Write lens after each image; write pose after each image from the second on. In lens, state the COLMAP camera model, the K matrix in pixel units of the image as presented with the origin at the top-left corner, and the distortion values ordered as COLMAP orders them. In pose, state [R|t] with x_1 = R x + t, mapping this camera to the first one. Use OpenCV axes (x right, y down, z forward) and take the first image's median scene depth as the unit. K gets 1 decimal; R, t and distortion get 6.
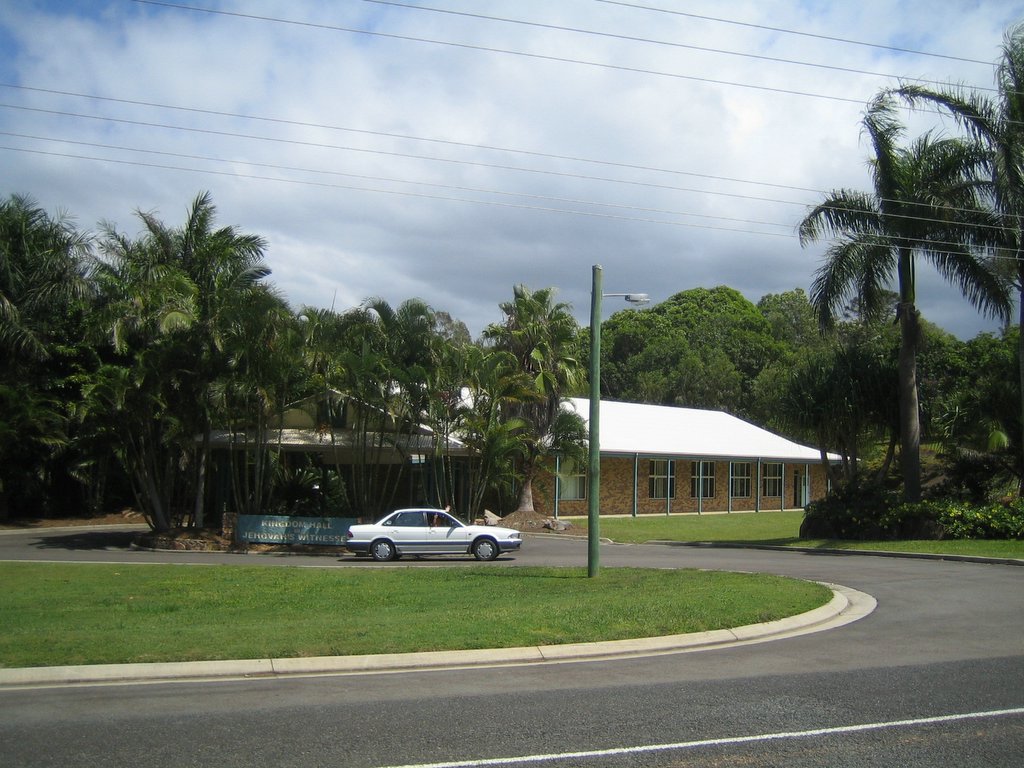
lens RADIAL K [[1052.1, 0, 512.2], [0, 1052.1, 396.6], [0, 0, 1]] dist [-0.142593, 0.154880]
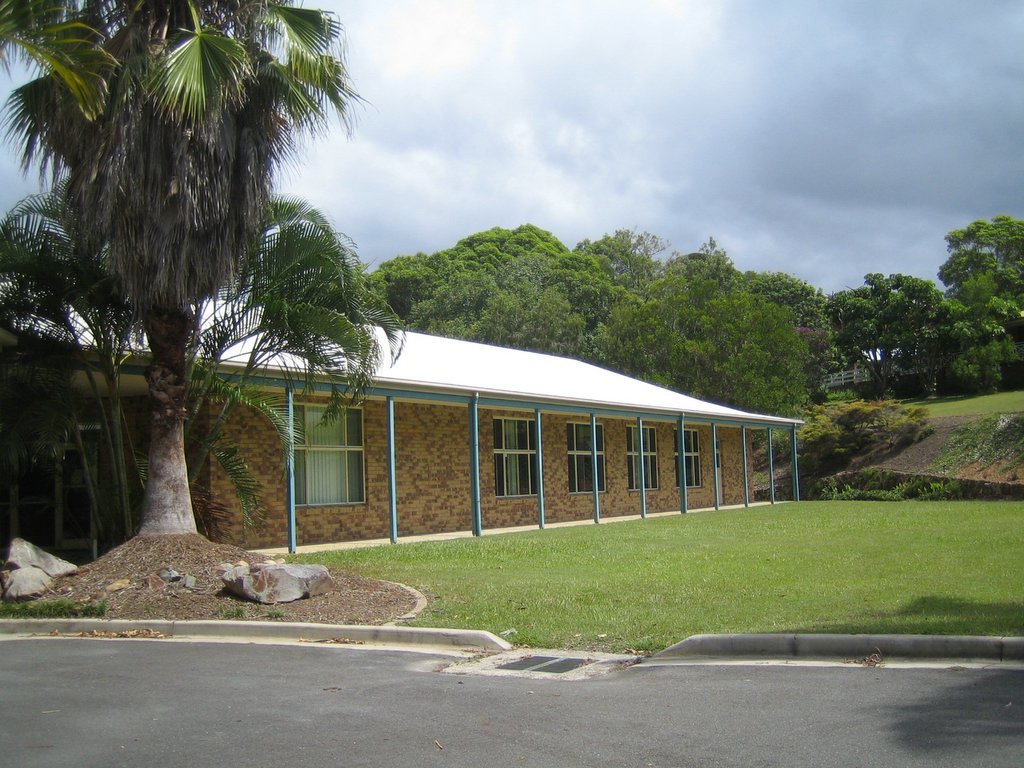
lens RADIAL K [[1052.1, 0, 512.2], [0, 1052.1, 396.6], [0, 0, 1]] dist [-0.142593, 0.154880]
pose [[0.974122, -0.035406, 0.223231, 0.034573], [0.040050, 0.999065, -0.016311, 0.064456], [-0.222445, 0.024829, 0.974629, 0.570750]]
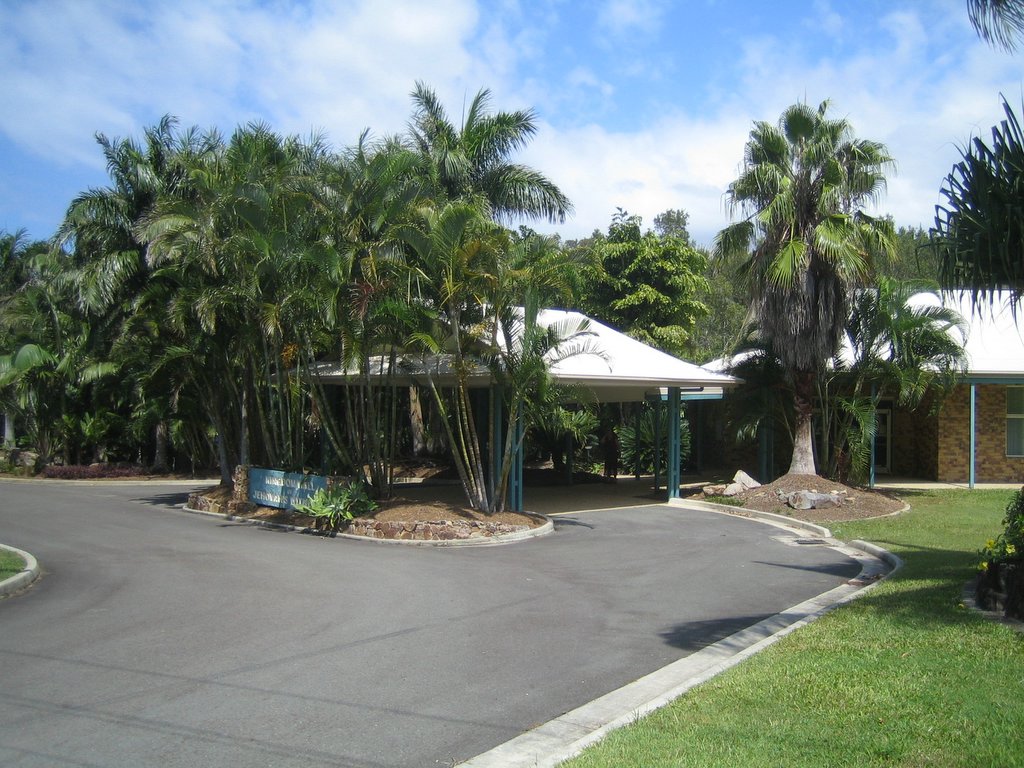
lens RADIAL K [[1052.1, 0, 512.2], [0, 1052.1, 396.6], [0, 0, 1]] dist [-0.142593, 0.154880]
pose [[0.670580, -0.019945, -0.741569, 0.278233], [0.057894, 0.997997, 0.025511, 0.032263], [0.739574, -0.060040, 0.670392, 0.389571]]
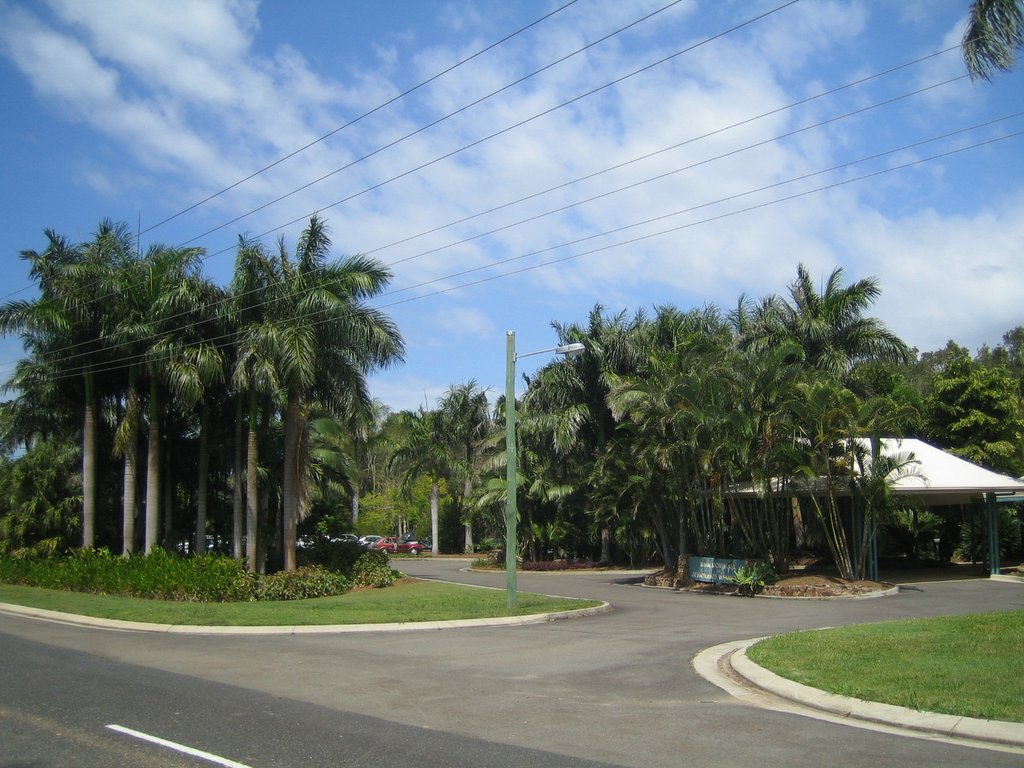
lens RADIAL K [[1052.1, 0, 512.2], [0, 1052.1, 396.6], [0, 0, 1]] dist [-0.142593, 0.154880]
pose [[0.378840, -0.125895, -0.916859, 0.467221], [0.086685, 0.991176, -0.100282, 0.022833], [0.921393, -0.041487, 0.386410, 0.234971]]
